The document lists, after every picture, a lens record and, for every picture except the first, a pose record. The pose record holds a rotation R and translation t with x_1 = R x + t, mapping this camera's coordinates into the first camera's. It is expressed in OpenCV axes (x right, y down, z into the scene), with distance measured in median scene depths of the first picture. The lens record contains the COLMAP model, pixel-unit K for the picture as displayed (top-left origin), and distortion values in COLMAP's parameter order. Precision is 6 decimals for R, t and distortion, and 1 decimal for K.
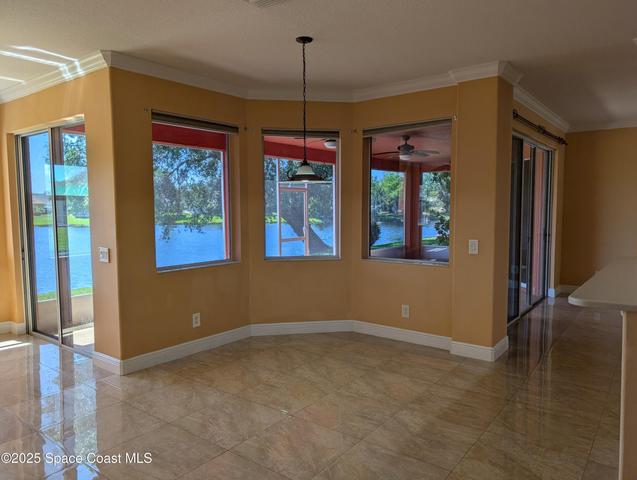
lens RADIAL K [[461.9, 0, 318.3], [0, 461.9, 231.1], [0, 0, 1]] dist [0.027143, -0.006289]
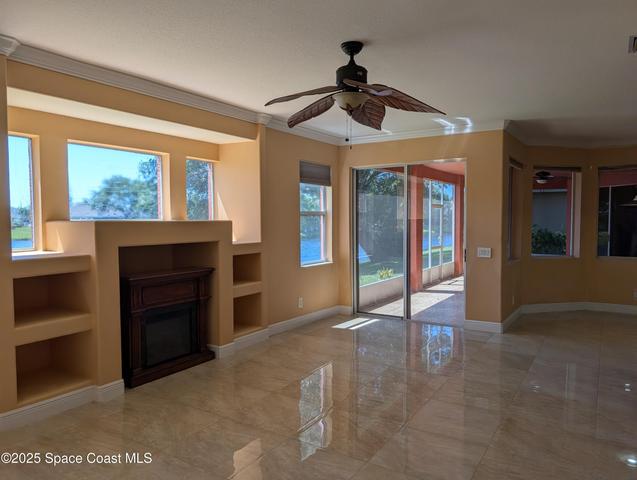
lens RADIAL K [[447.0, 0, 328.3], [0, 447.0, 237.3], [0, 0, 1]] dist [0.023032, -0.005965]
pose [[0.994949, -0.003125, 0.100338, -1.144460], [0.004530, 0.999895, -0.013775, 0.017698], [-0.100284, 0.014160, 0.994858, -0.405657]]
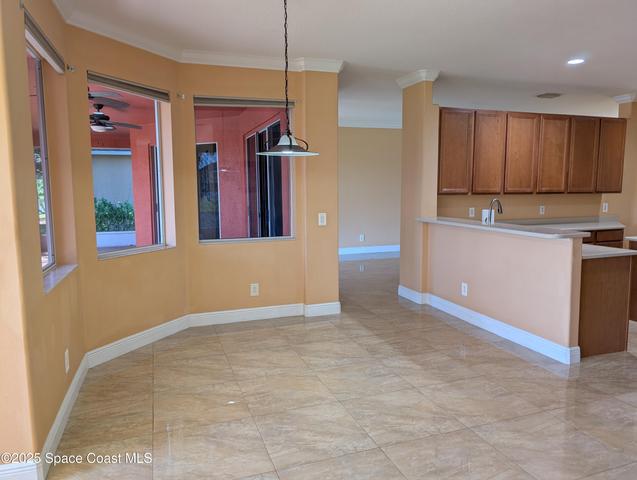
lens RADIAL K [[461.9, 0, 318.3], [0, 461.9, 231.1], [0, 0, 1]] dist [0.027143, -0.006289]
pose [[0.549107, -0.079292, 0.831982, -0.683650], [0.051243, 0.996810, 0.061181, -0.008110], [-0.834179, 0.009038, 0.551419, 0.414674]]
